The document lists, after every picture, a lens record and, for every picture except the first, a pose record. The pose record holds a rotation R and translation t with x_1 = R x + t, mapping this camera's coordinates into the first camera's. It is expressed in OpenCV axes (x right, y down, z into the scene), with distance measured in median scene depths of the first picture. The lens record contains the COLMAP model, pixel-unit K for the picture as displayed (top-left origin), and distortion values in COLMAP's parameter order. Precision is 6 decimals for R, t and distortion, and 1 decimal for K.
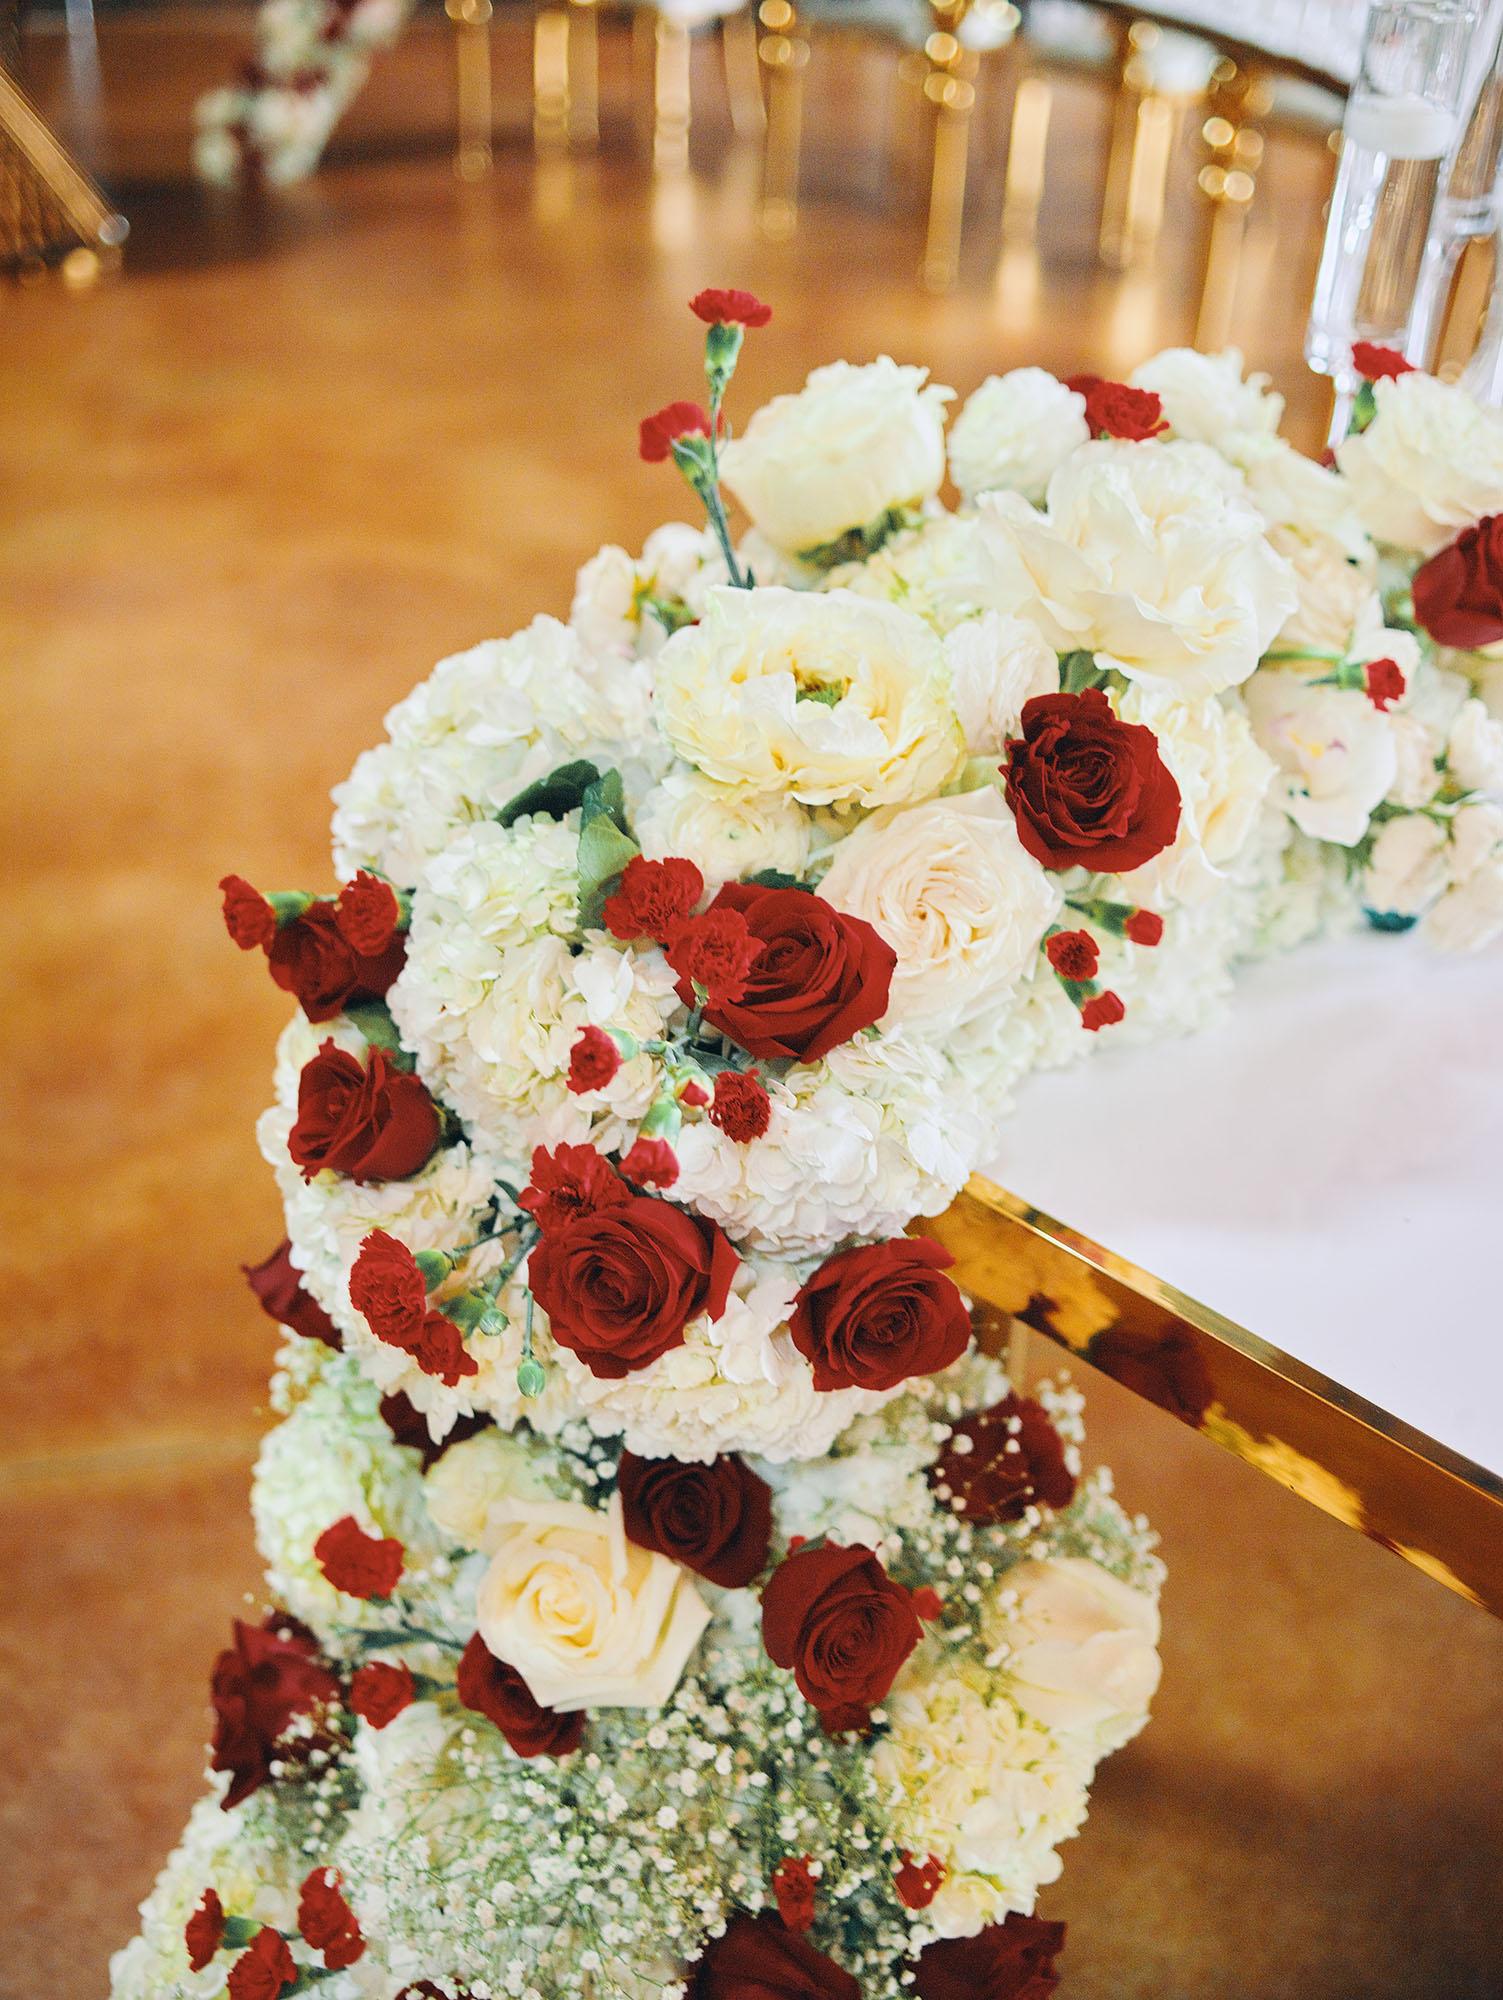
lens RADIAL K [[2178.6, 0, 751.5], [0, 2178.6, 1000.0], [0, 0, 1]] dist [-0.061619, 0.048809]
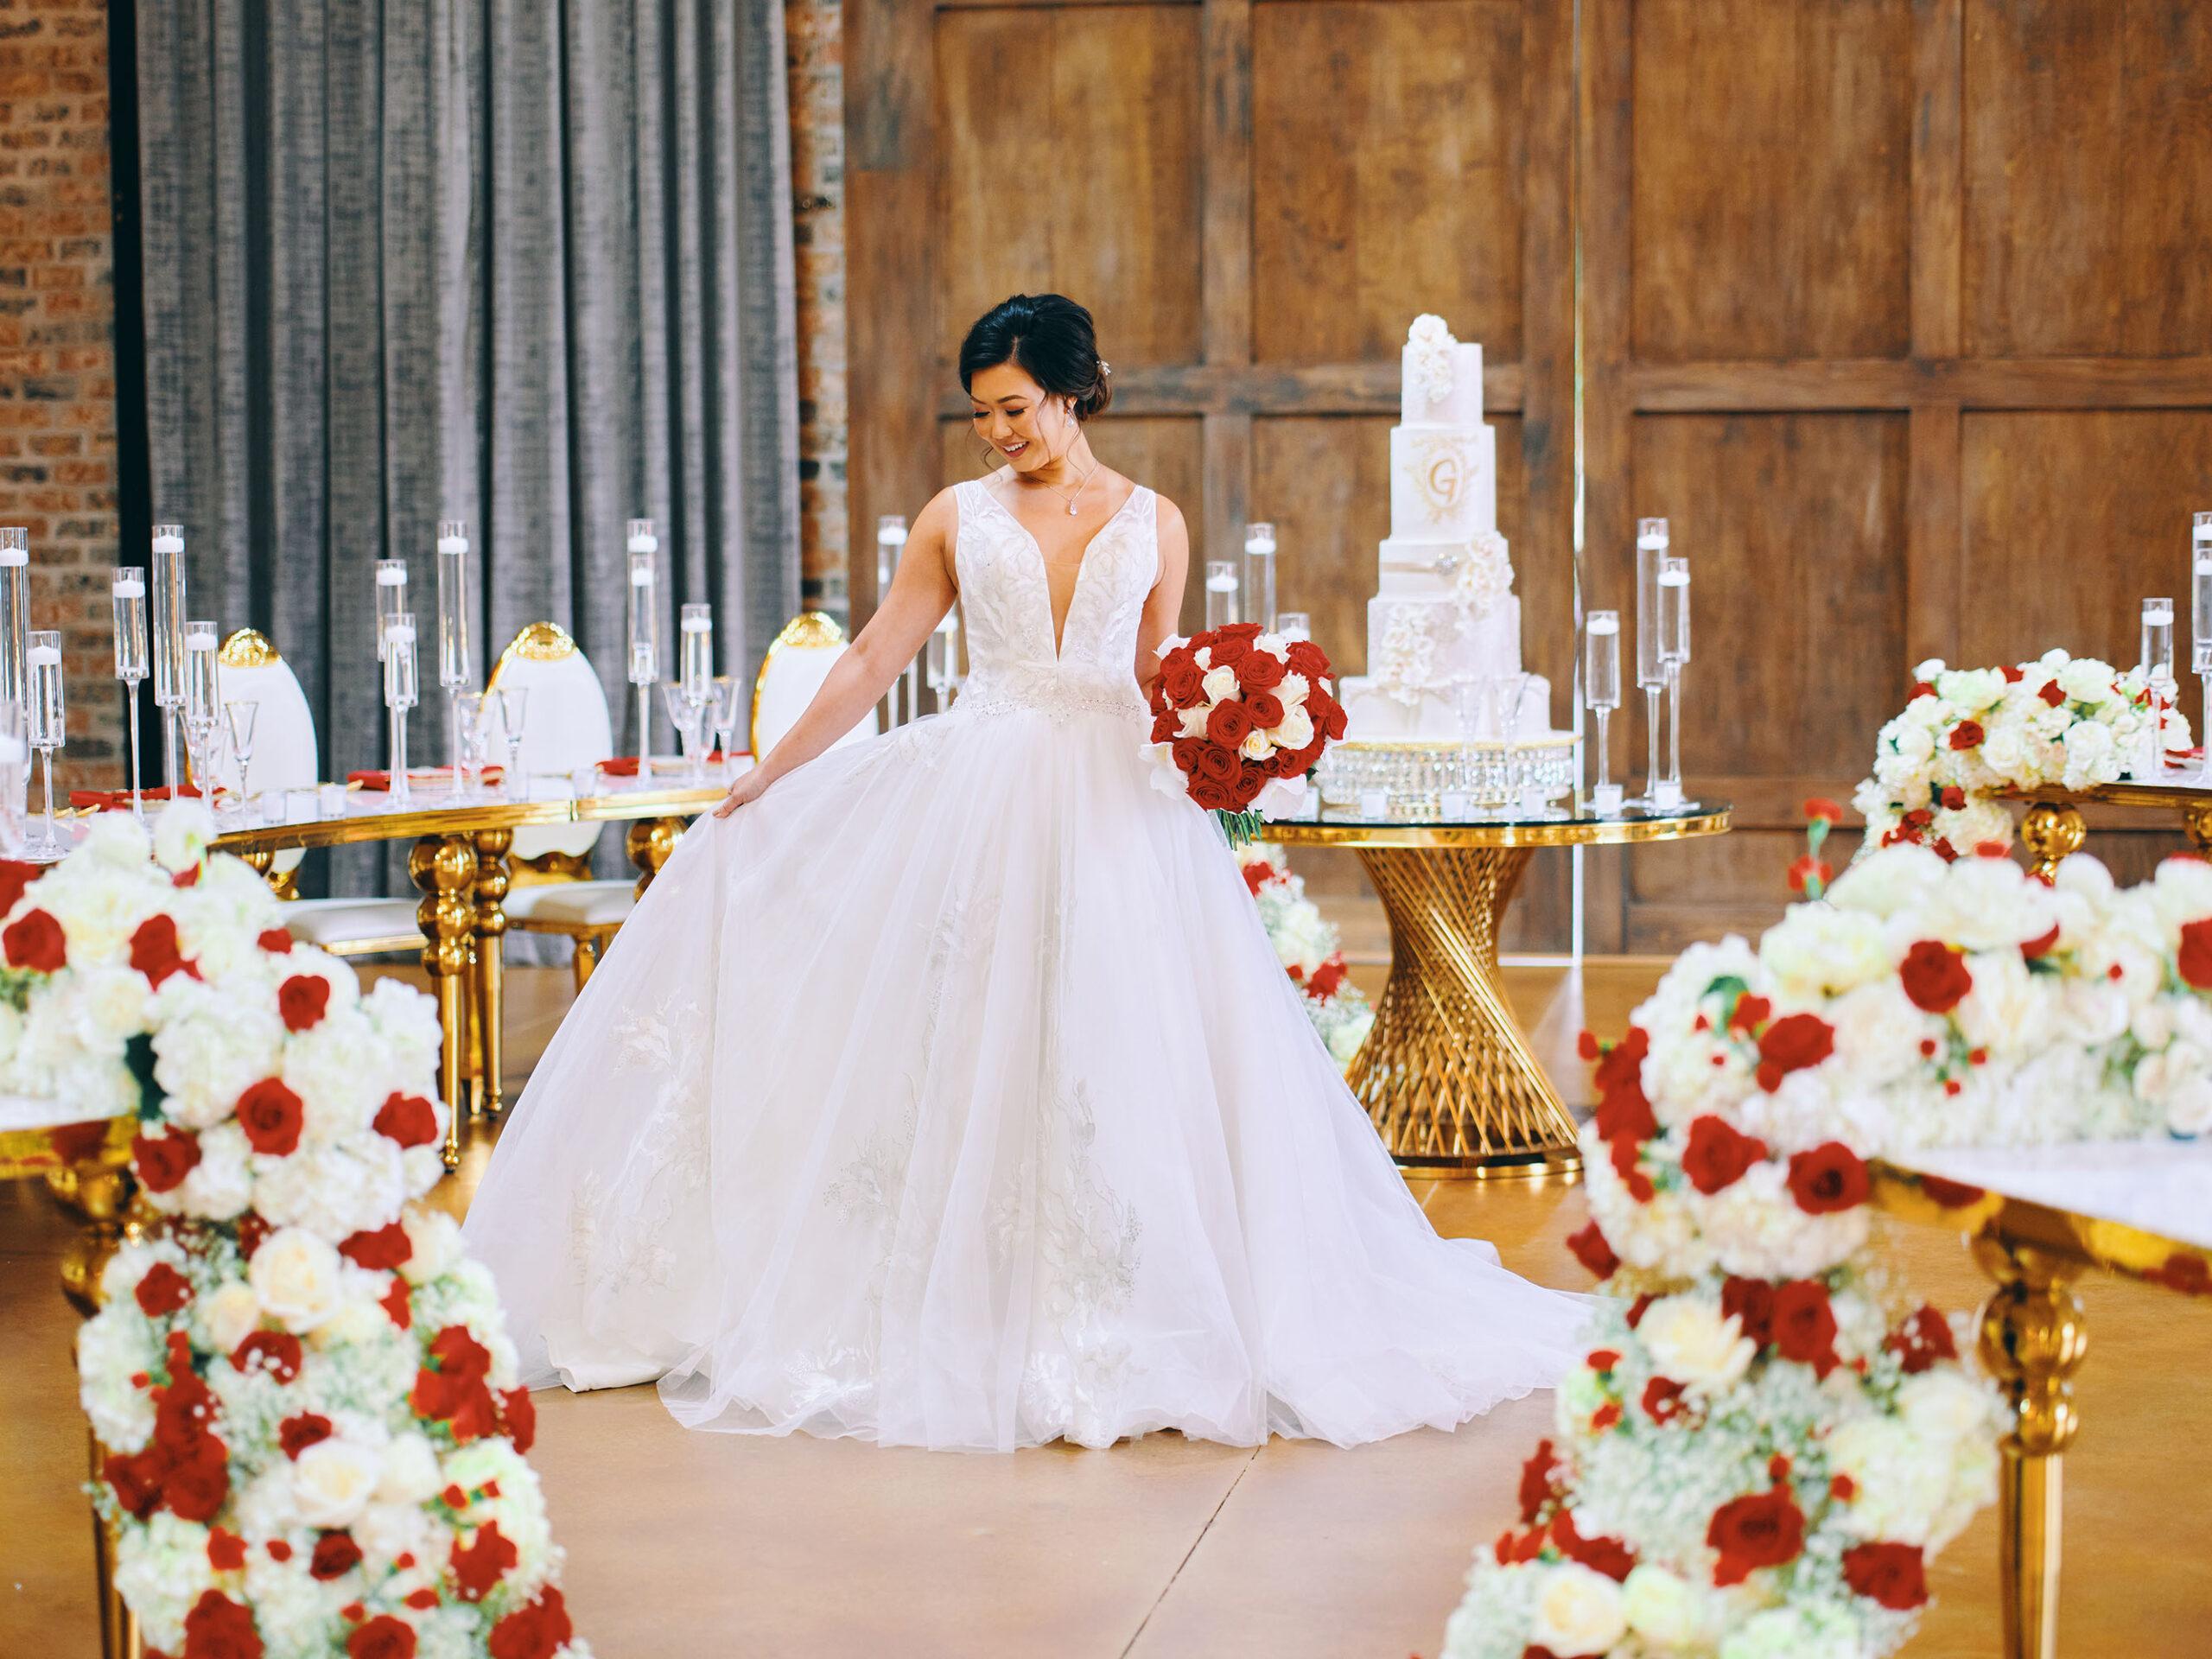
lens RADIAL K [[4561.1, 0, 1106.0], [0, 4561.1, 829.5], [0, 0, 1]] dist [0.001163, -0.249992]
pose [[0.928753, -0.003758, -0.370679, 1.088652], [-0.169427, 0.885092, -0.433481, 1.940752], [0.329714, 0.465400, 0.821396, -3.242528]]
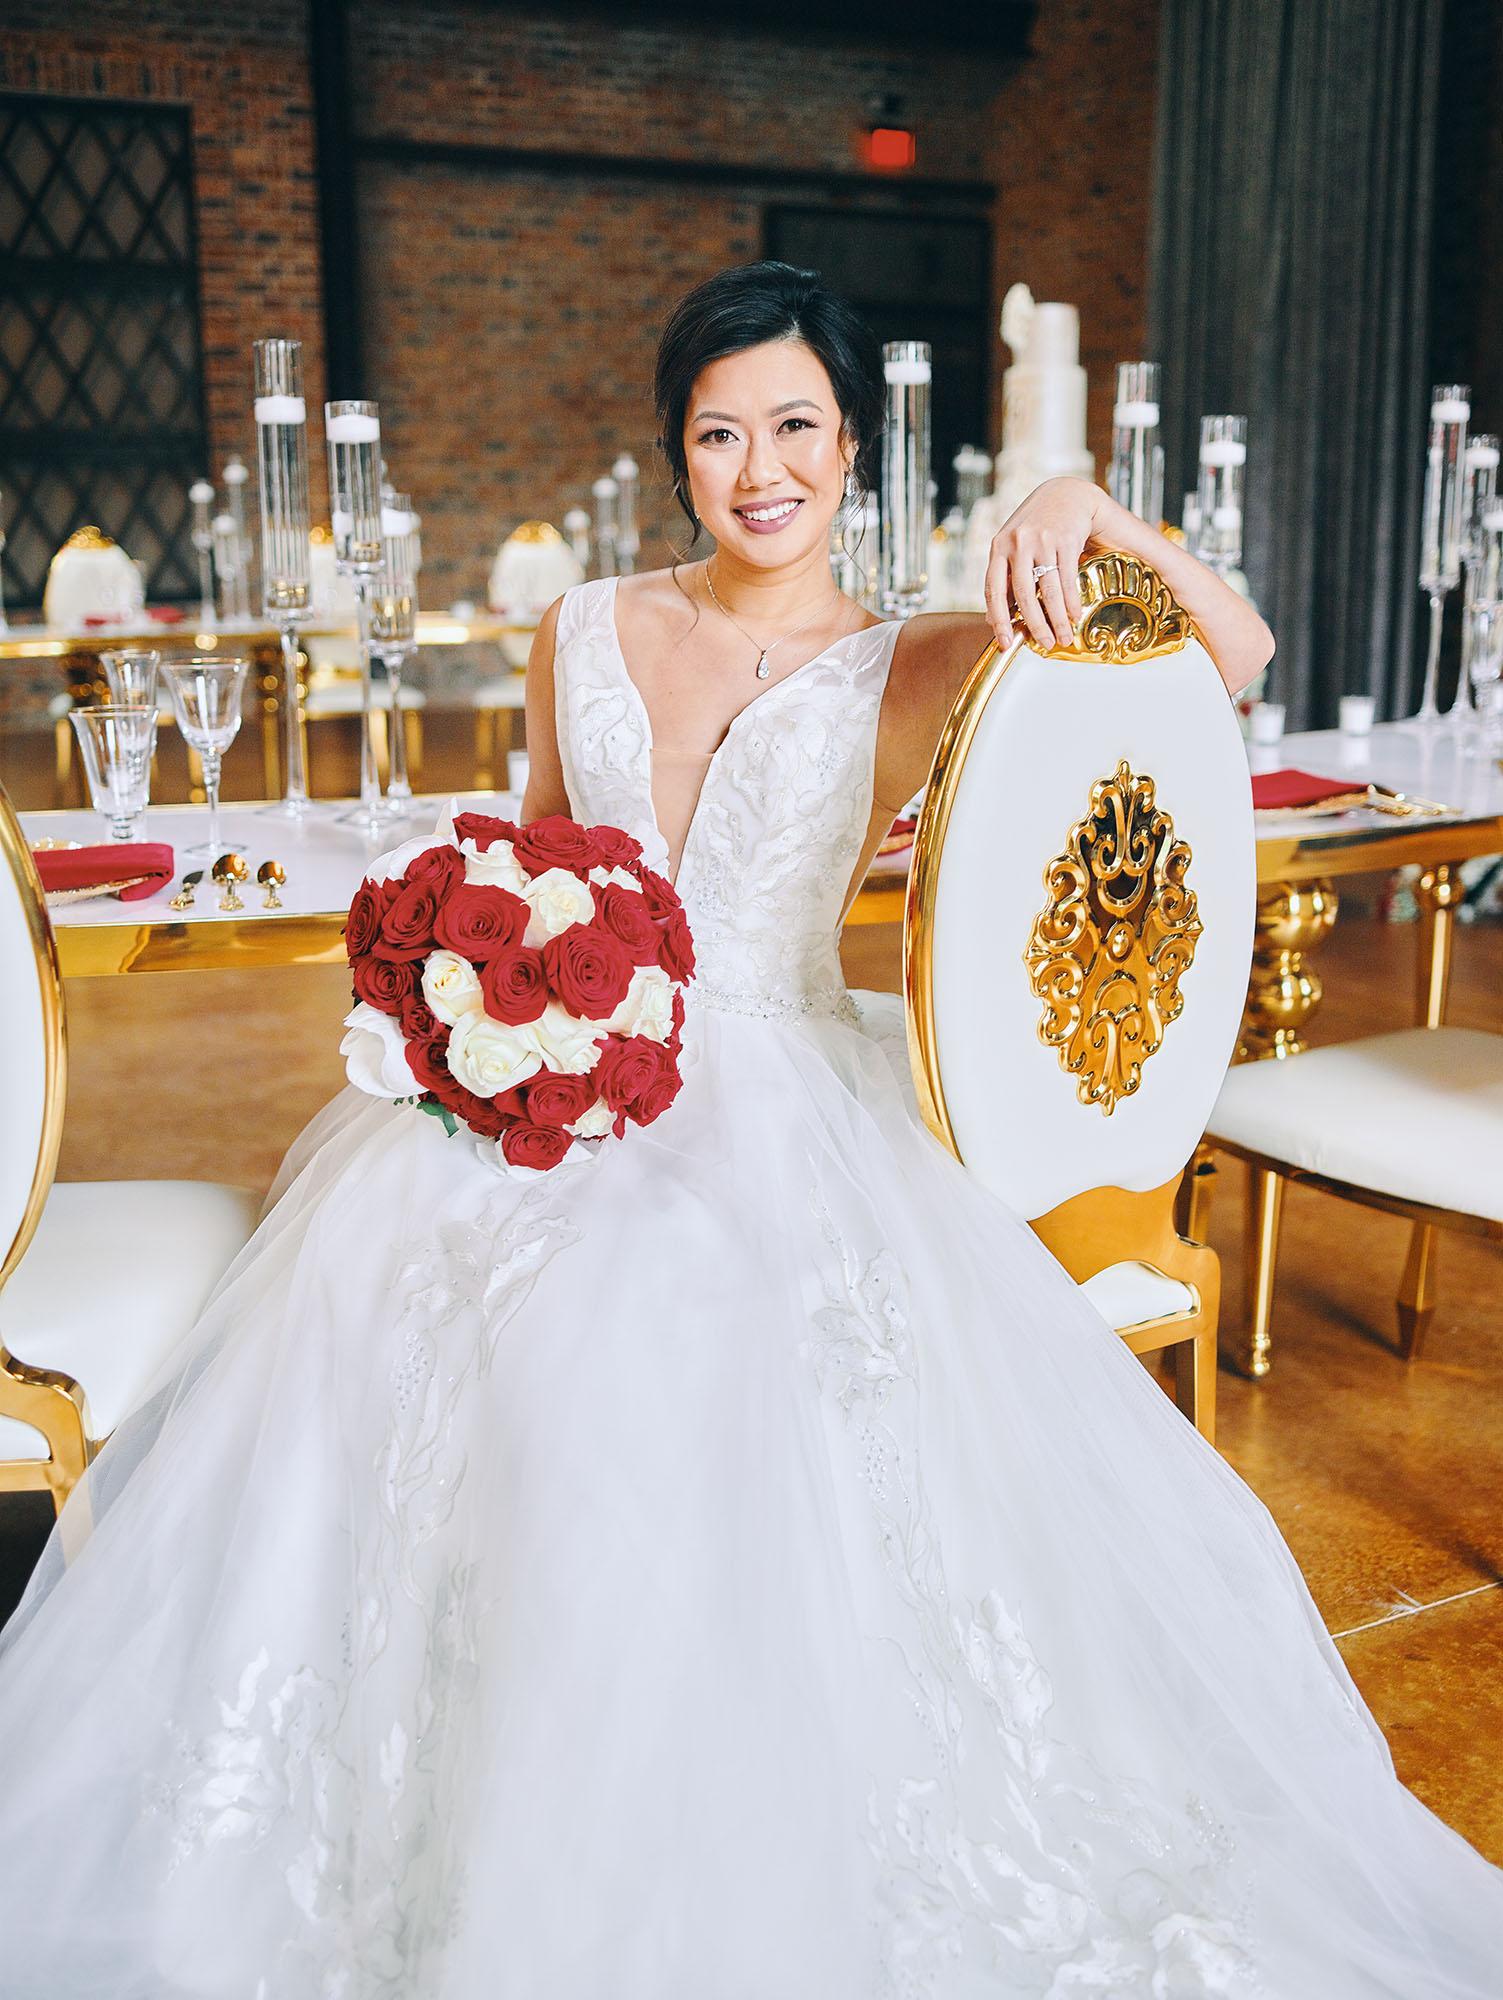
lens RADIAL K [[2052.5, 0, 727.5], [0, 2052.5, 997.2], [0, 0, 1]] dist [-0.083234, 0.097431]
pose [[0.258148, 0.195363, -0.946146, 4.036665], [-0.496260, 0.867076, 0.043636, -1.636448], [0.828906, 0.458270, 0.320785, 3.228515]]
